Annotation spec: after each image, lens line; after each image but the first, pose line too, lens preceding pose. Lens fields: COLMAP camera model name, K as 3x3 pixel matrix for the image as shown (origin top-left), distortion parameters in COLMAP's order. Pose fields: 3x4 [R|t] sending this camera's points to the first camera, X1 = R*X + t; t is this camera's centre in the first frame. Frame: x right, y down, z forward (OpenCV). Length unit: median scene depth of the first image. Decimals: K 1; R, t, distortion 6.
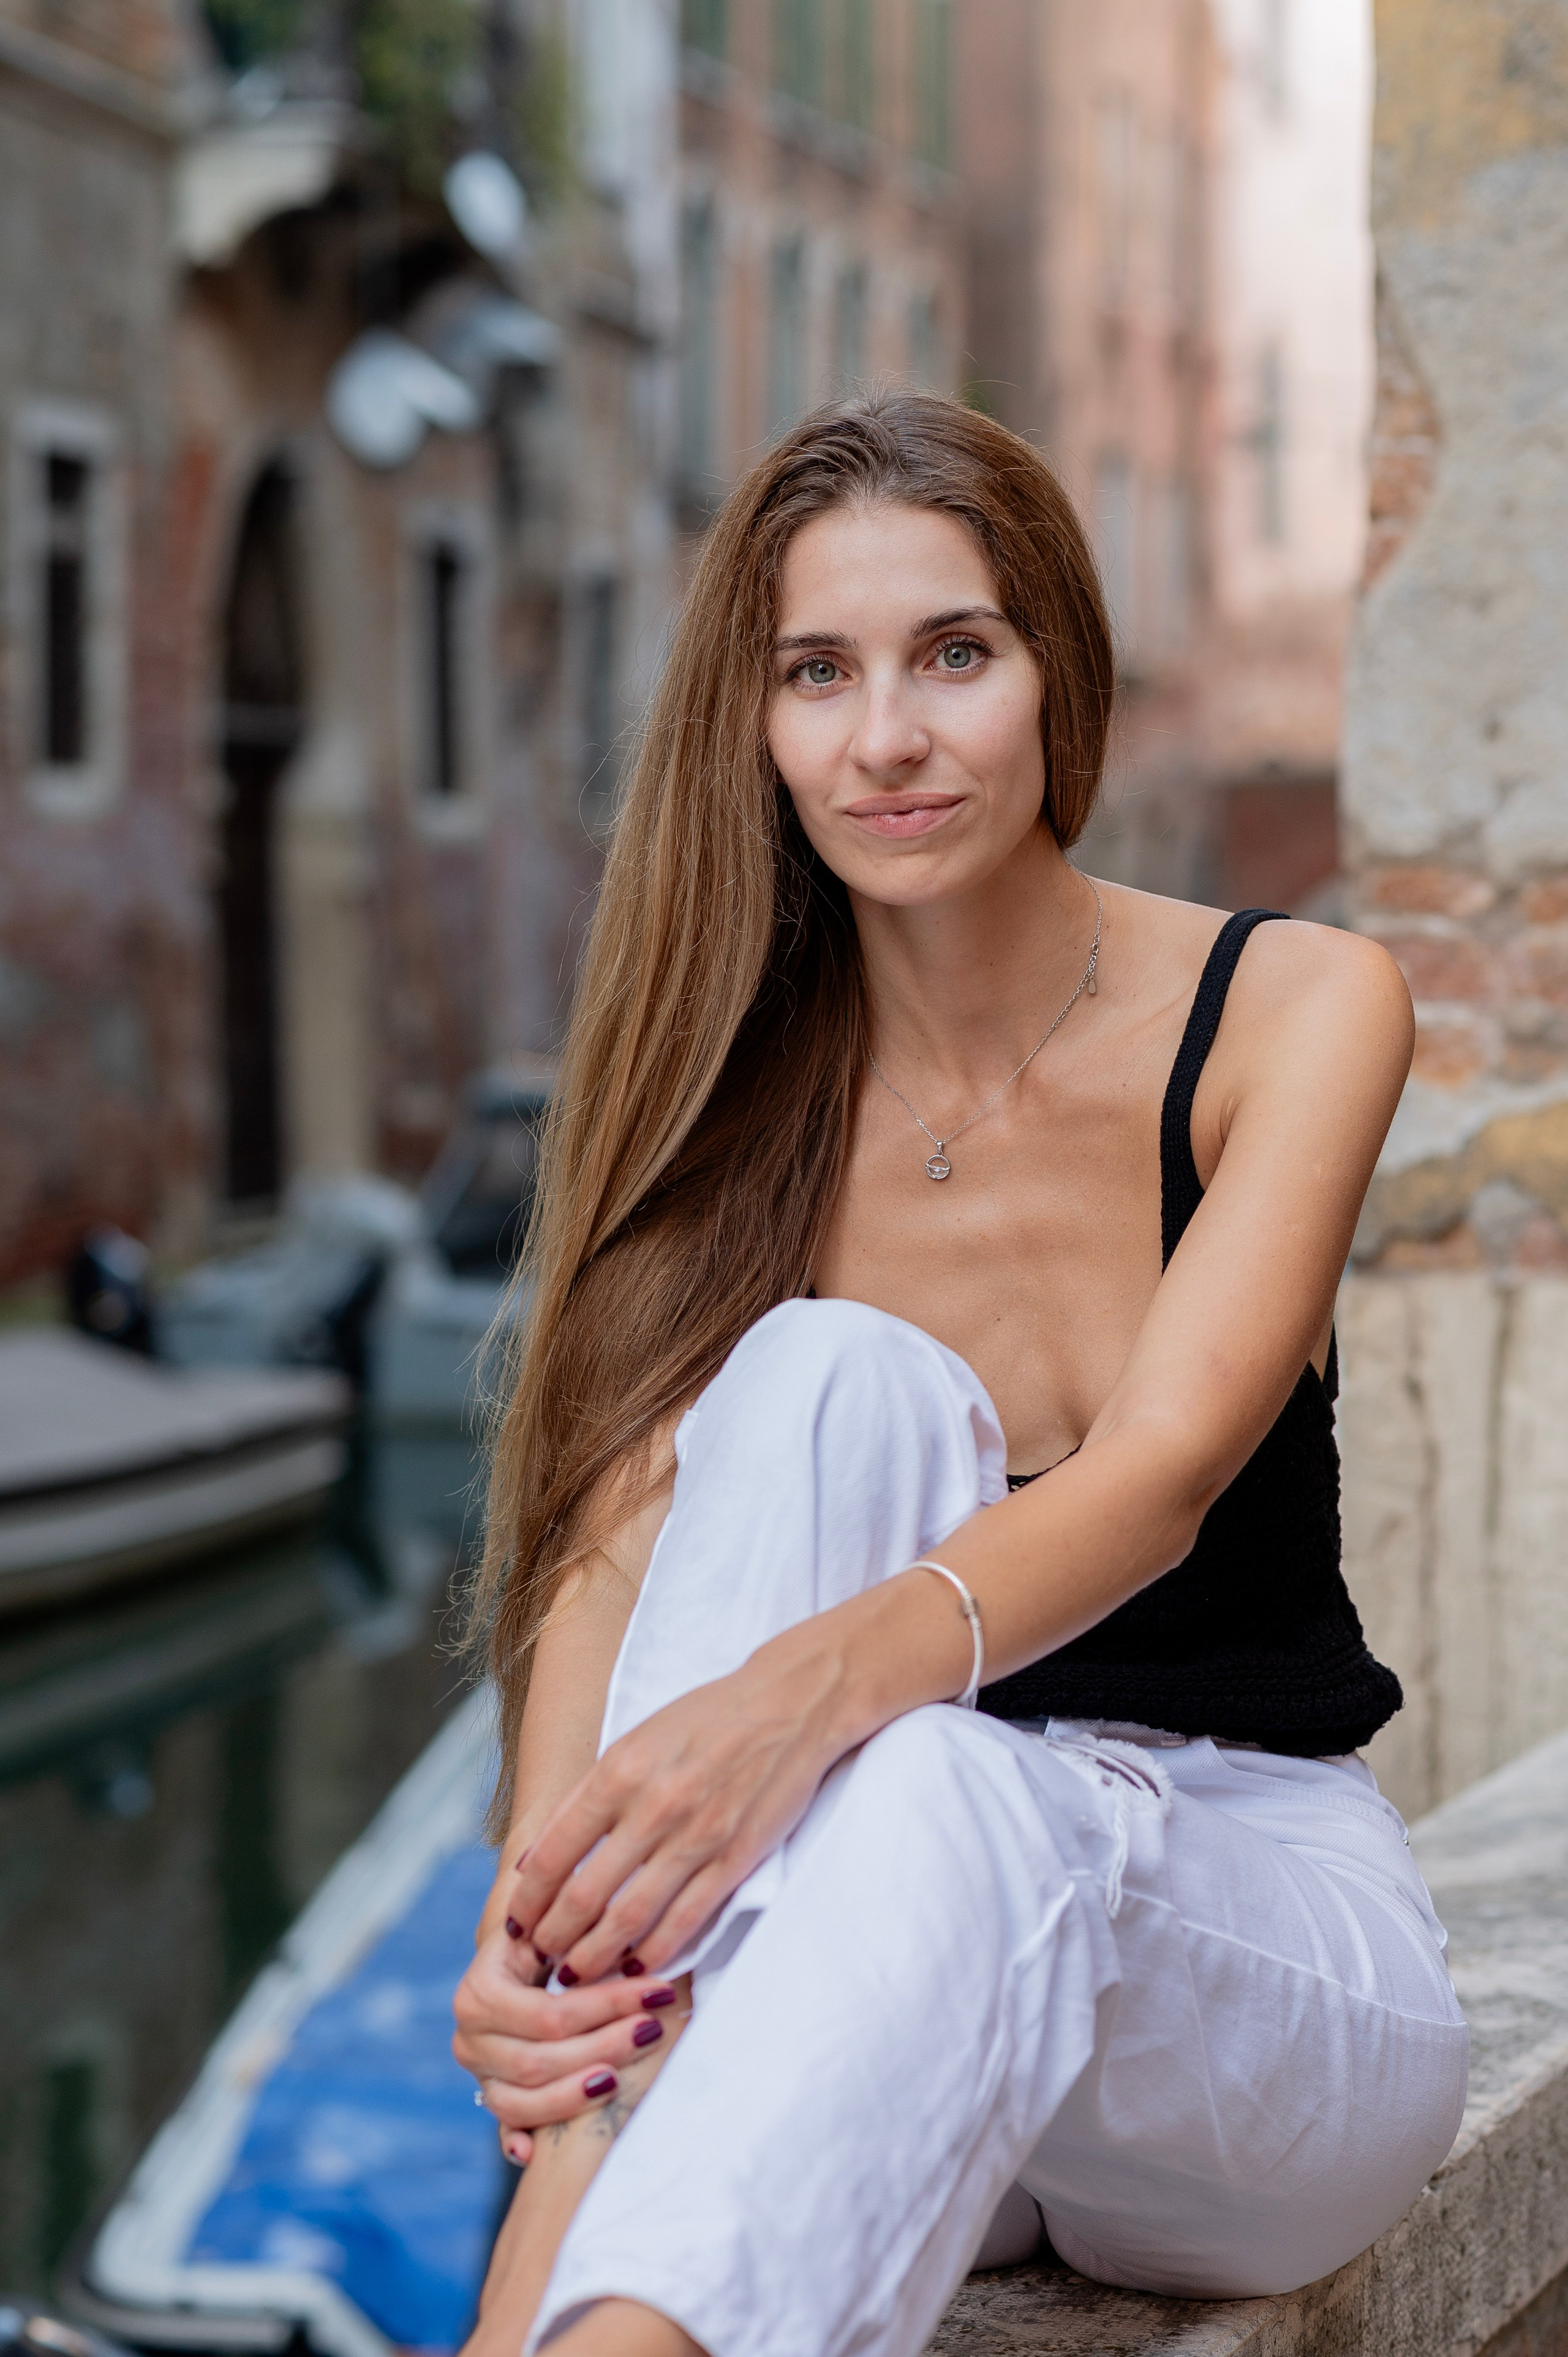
lens RADIAL K [[5736.2, 0, 784.0], [0, 5736.2, 1178.5], [0, 0, 1]] dist [-0.004603, 0.004881]
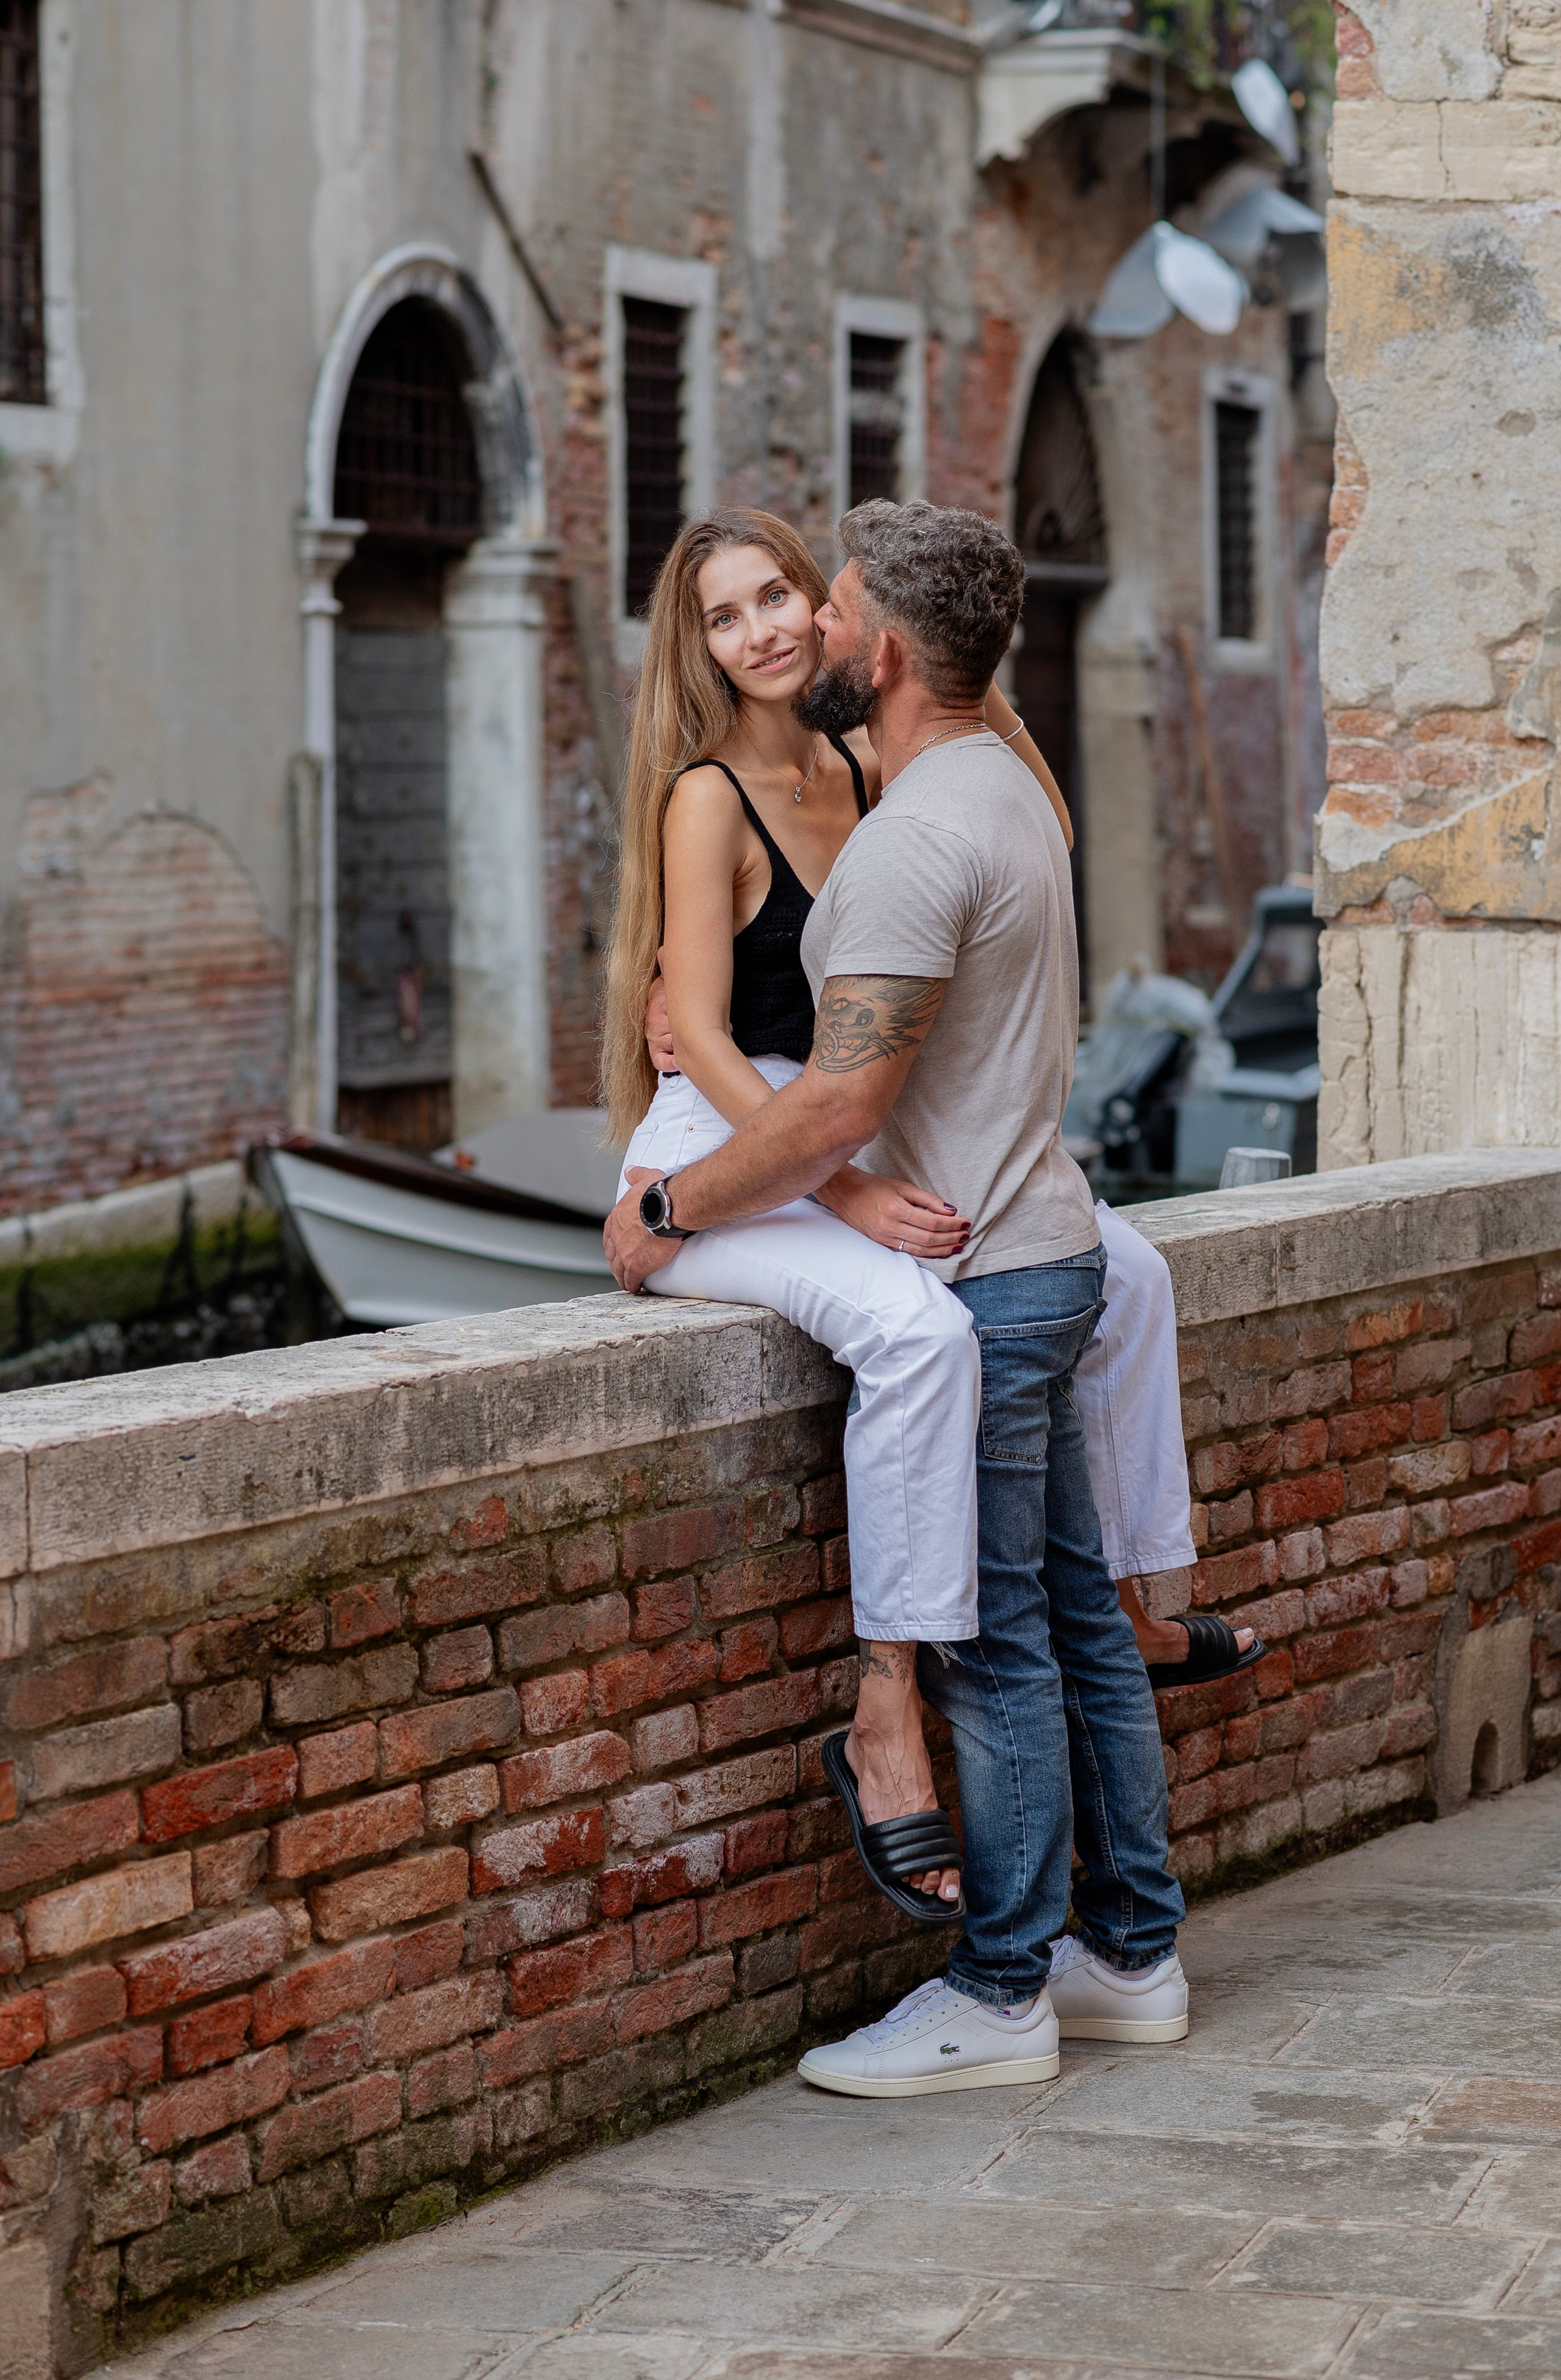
lens RADIAL K [[6073.3, 0, 802.4], [0, 6073.3, 1248.0], [0, 0, 1]] dist [-0.019439, 0.161366]
pose [[0.988019, 0.005946, -0.154215, 0.047510], [-0.000209, 0.999308, 0.037190, 0.009612], [0.154329, -0.036712, 0.987337, -0.201078]]
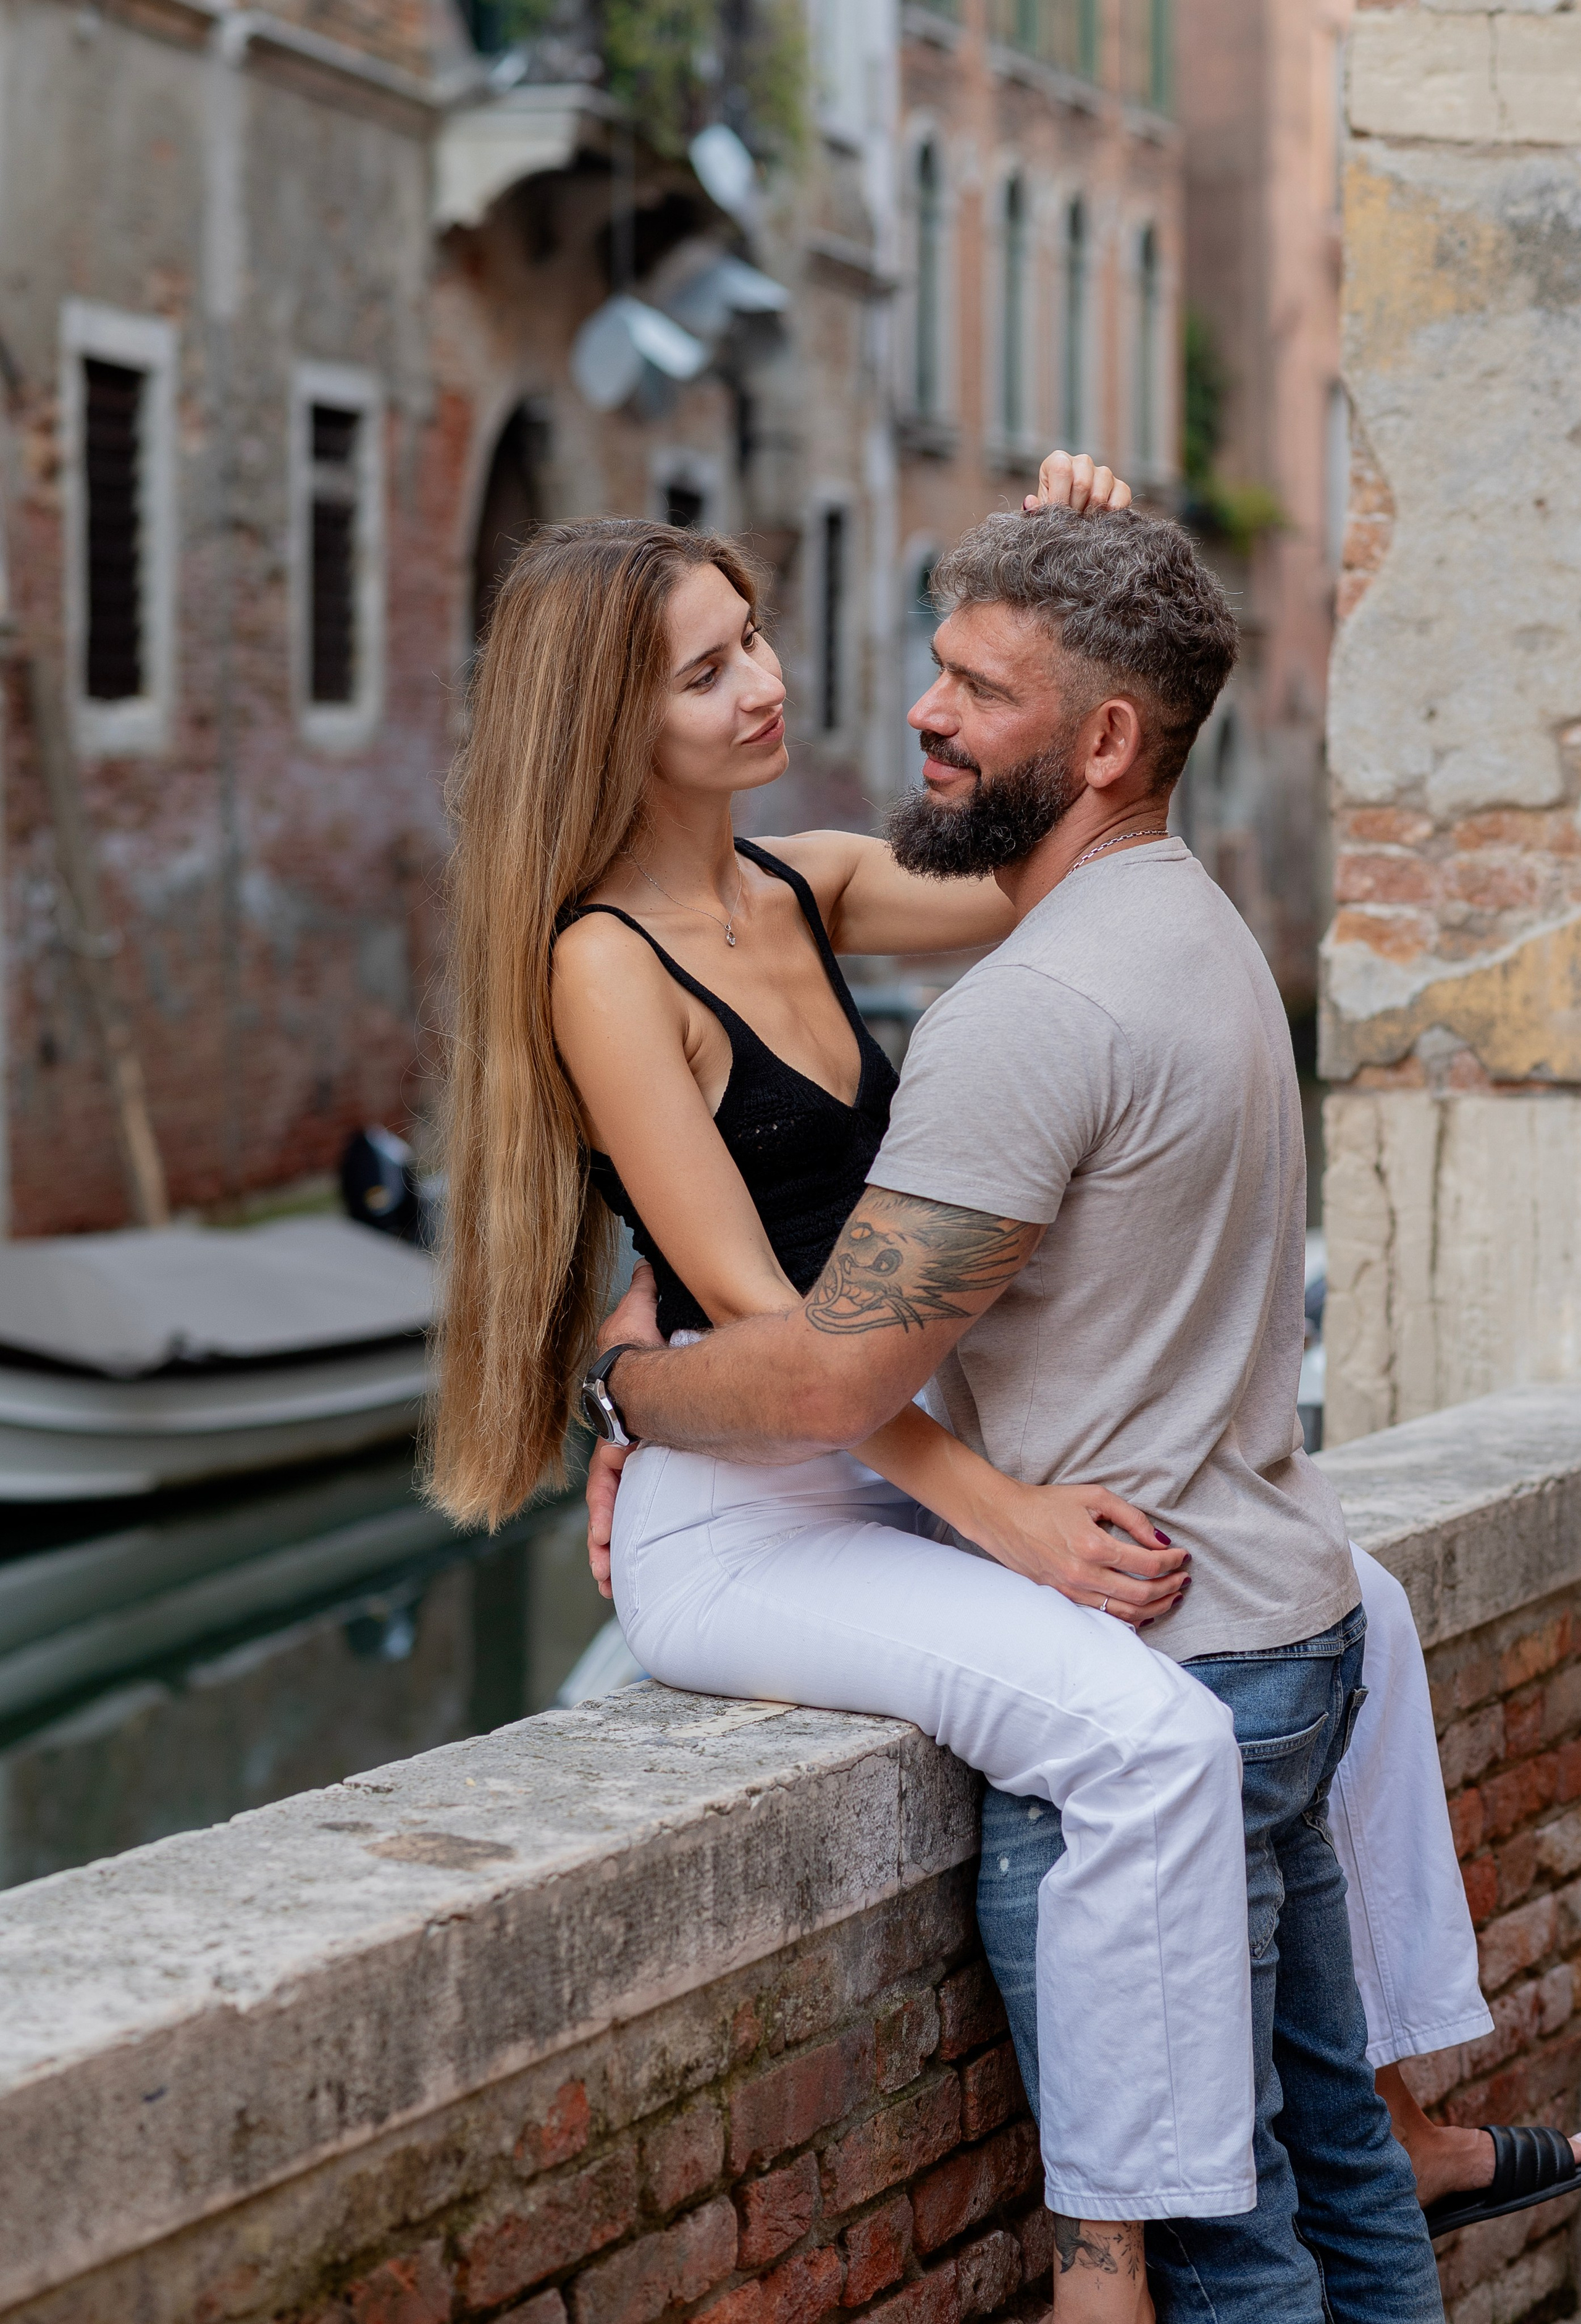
lens RADIAL K [[5863.6, 0, 761.2], [0, 5863.6, 1130.1], [0, 0, 1]] dist [0.006111, -0.172069]
pose [[0.999007, 0.000426, -0.044545, 0.004096], [-0.000222, 0.999989, 0.004587, 0.003914], [0.044546, -0.004573, 0.998997, -0.095515]]
